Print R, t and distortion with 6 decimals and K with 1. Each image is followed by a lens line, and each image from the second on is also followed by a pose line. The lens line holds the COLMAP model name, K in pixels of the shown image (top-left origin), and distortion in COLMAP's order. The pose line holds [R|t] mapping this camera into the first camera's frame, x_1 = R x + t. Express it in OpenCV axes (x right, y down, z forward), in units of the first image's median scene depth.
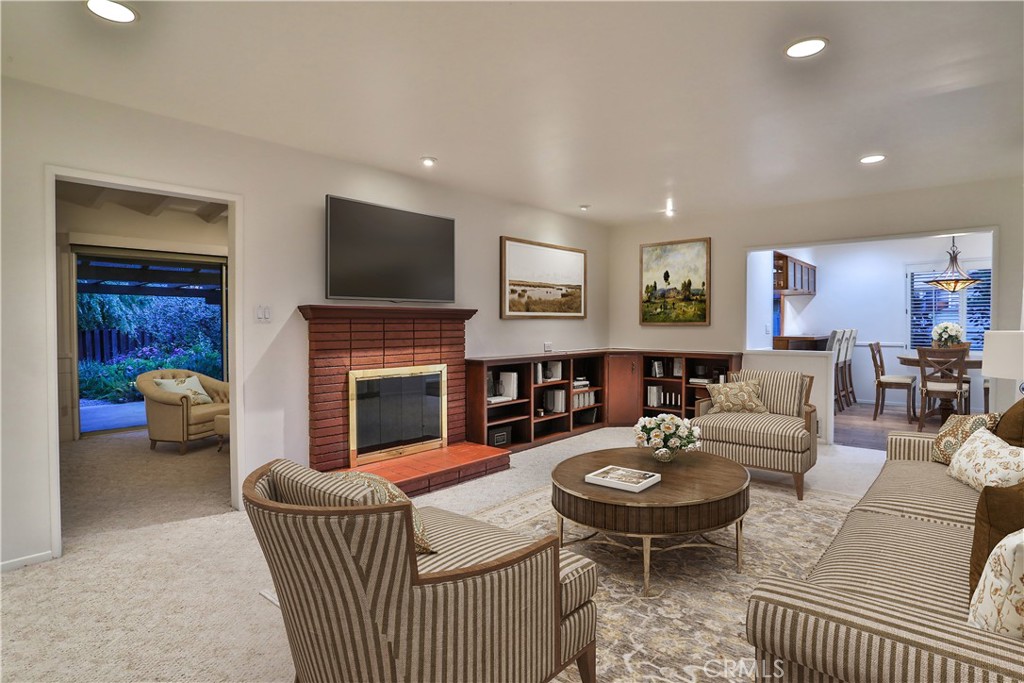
lens RADIAL K [[531.5, 0, 520.8], [0, 531.5, 331.7], [0, 0, 1]] dist [-0.035234, 0.001520]
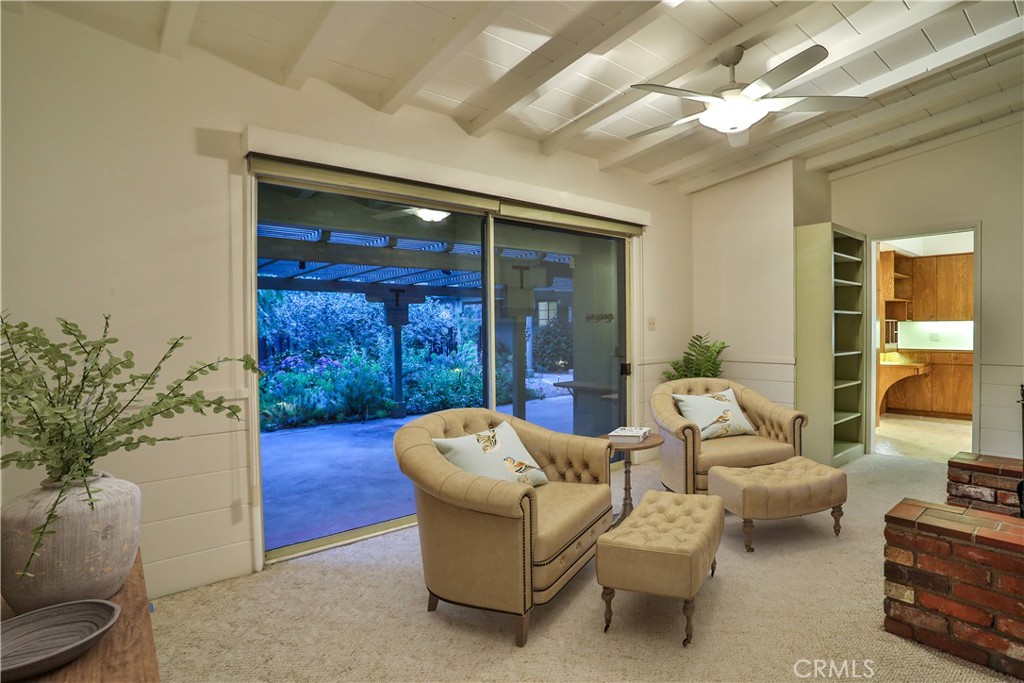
lens RADIAL K [[531.5, 0, 520.8], [0, 531.5, 331.7], [0, 0, 1]] dist [-0.035234, 0.001520]
pose [[0.987747, 0.007865, -0.155868, -0.571403], [-0.011447, 0.999690, -0.022097, 0.015873], [0.155646, 0.023611, 0.987531, 0.597831]]
